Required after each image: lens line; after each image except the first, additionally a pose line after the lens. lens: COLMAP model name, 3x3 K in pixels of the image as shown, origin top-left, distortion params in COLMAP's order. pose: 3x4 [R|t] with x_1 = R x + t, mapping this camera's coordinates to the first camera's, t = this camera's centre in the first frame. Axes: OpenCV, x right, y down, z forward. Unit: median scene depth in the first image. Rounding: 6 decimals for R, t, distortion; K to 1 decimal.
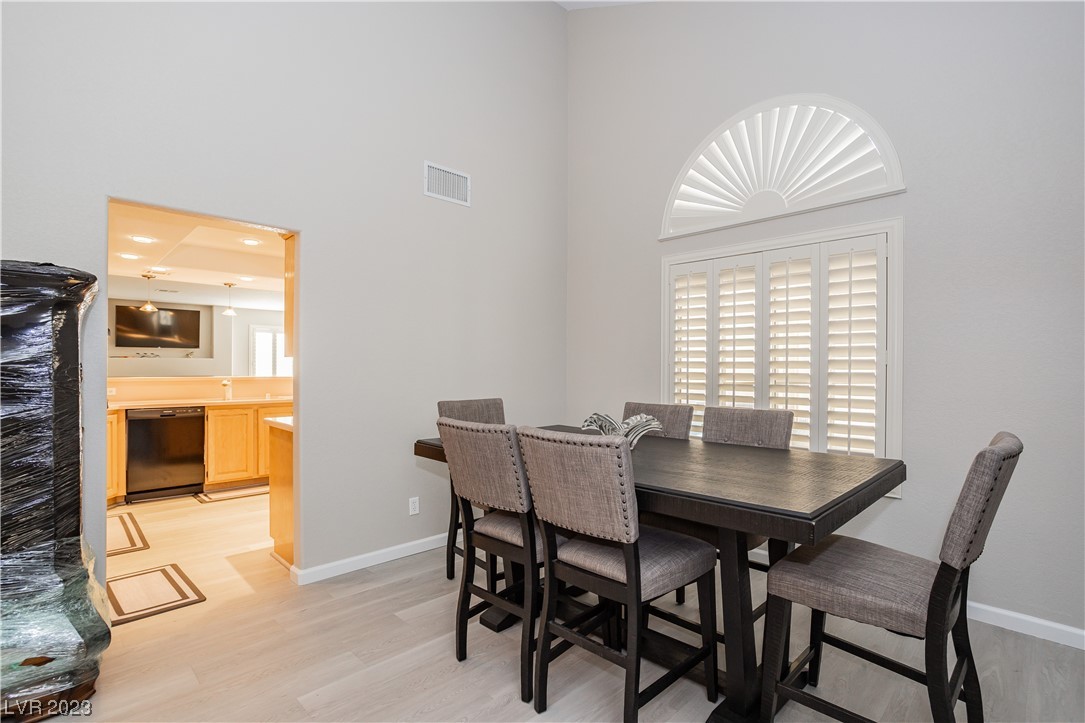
lens RADIAL K [[529.8, 0, 551.0], [0, 529.8, 363.0], [0, 0, 1]] dist [-0.053772, 0.037712]
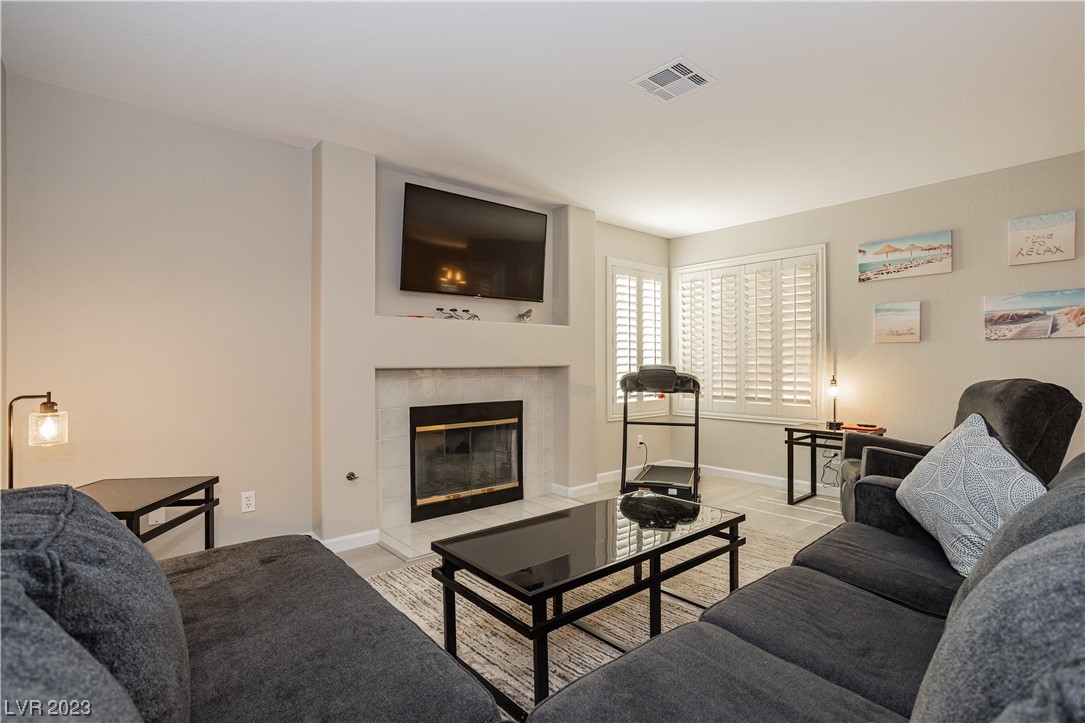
lens RADIAL K [[529.8, 0, 551.0], [0, 529.8, 363.0], [0, 0, 1]] dist [-0.053772, 0.037712]
pose [[0.994918, -0.006767, -0.100463, -0.651876], [0.007708, 0.999930, 0.008982, 0.019699], [0.100395, -0.009711, 0.994900, 0.586182]]
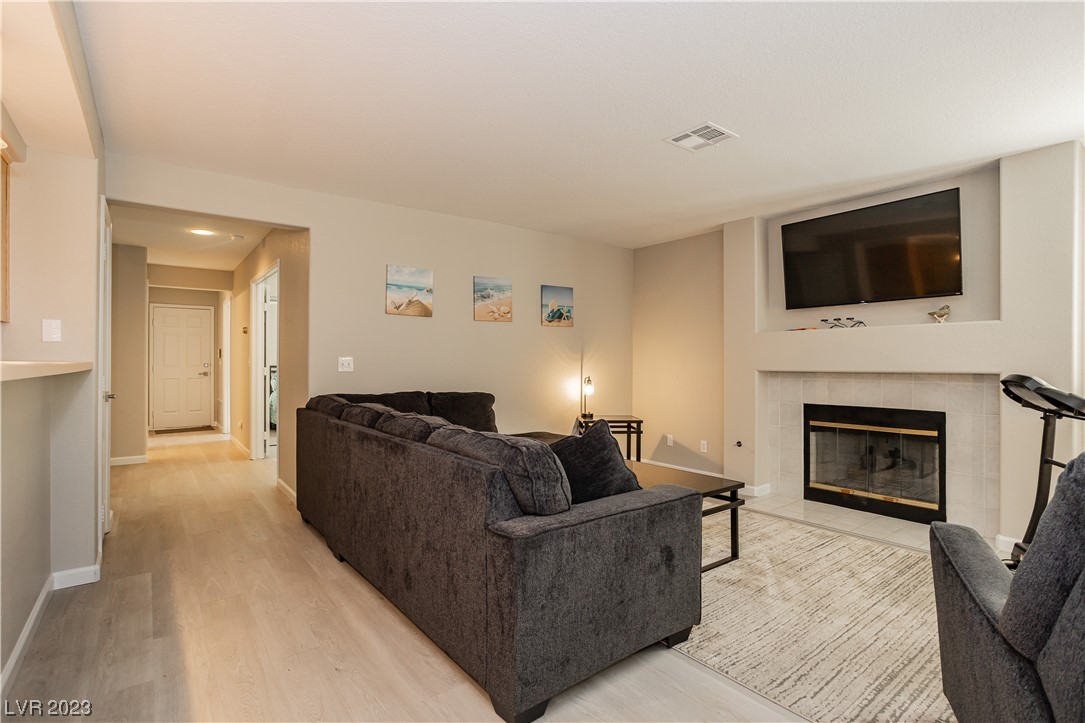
lens RADIAL K [[529.8, 0, 551.0], [0, 529.8, 363.0], [0, 0, 1]] dist [-0.053772, 0.037712]
pose [[-0.149628, -0.001834, -0.988741, -0.295273], [0.007190, 0.999970, -0.002943, 0.018441], [0.988716, -0.007549, -0.149610, 0.808694]]
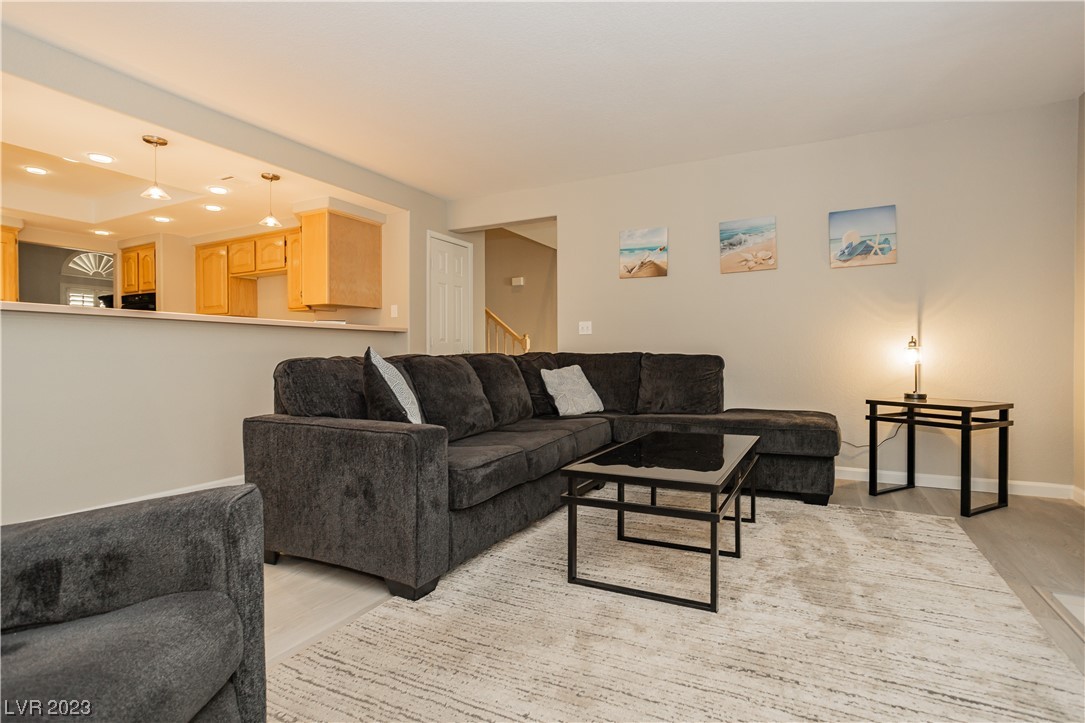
lens RADIAL K [[529.8, 0, 551.0], [0, 529.8, 363.0], [0, 0, 1]] dist [-0.053772, 0.037712]
pose [[-0.955289, 0.005283, -0.295626, -0.520015], [0.004864, 0.999986, 0.002152, 0.048322], [0.295633, 0.000618, -0.955301, 1.036553]]
